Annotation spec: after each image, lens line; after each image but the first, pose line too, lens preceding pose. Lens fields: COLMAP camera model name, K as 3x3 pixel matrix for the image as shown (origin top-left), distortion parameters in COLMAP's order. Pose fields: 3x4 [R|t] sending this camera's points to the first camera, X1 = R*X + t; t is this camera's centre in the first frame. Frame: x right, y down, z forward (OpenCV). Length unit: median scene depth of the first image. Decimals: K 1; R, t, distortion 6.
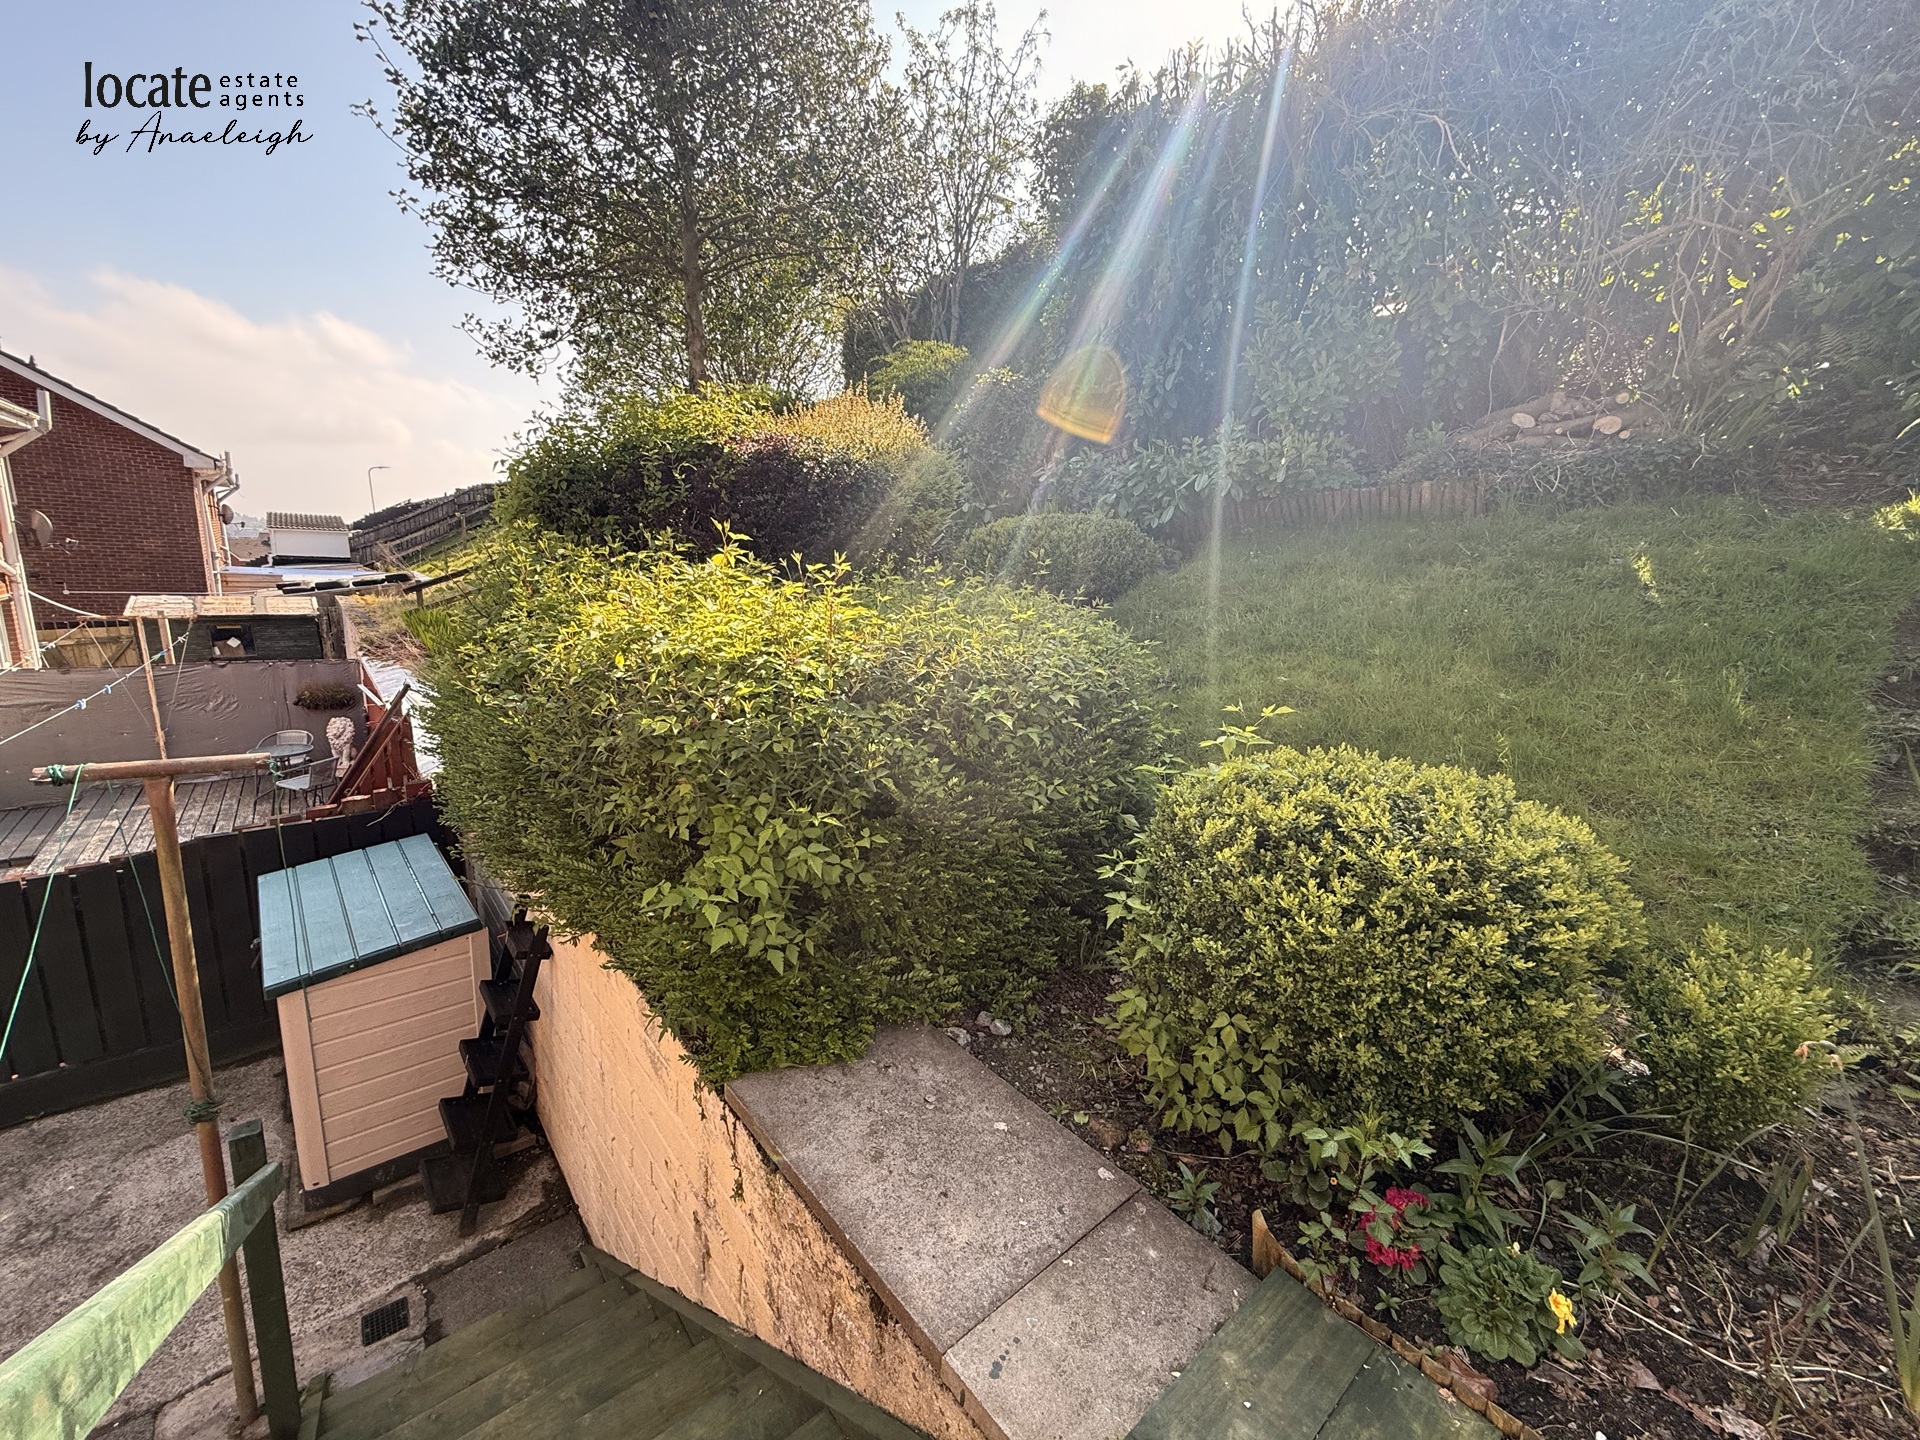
lens RADIAL K [[758.6, 0, 953.3], [0, 758.6, 721.2], [0, 0, 1]] dist [-0.001846, -0.000226]
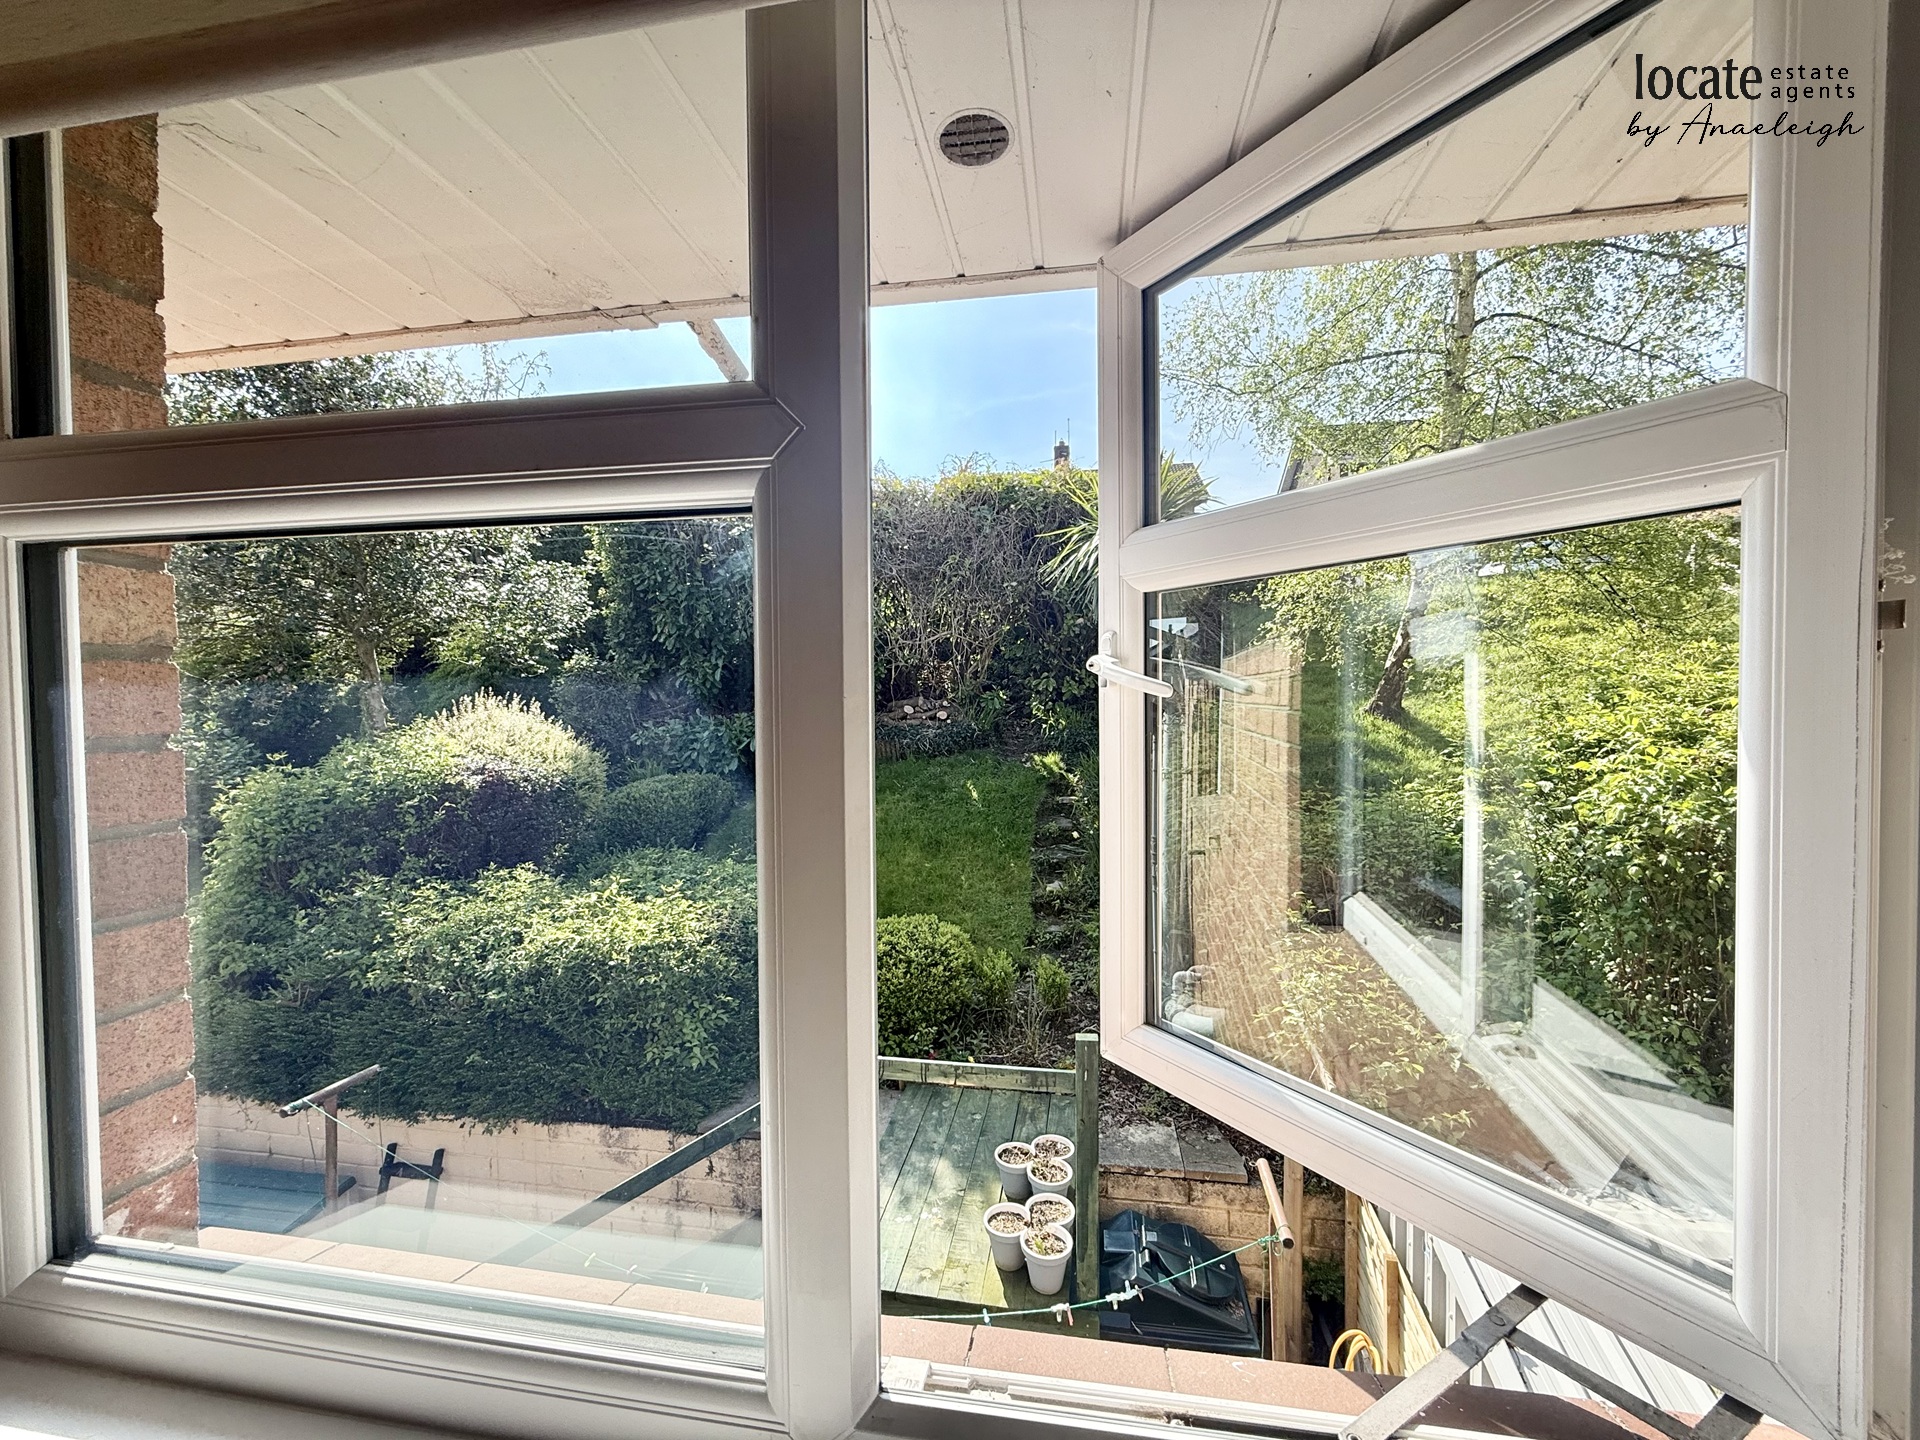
lens RADIAL K [[758.6, 0, 953.3], [0, 758.6, 721.2], [0, 0, 1]] dist [-0.001846, -0.000226]
pose [[0.771170, -0.080321, 0.631542, -1.241954], [0.182030, 0.978413, -0.097839, -0.437001], [-0.610050, 0.190411, 0.769144, -1.777163]]
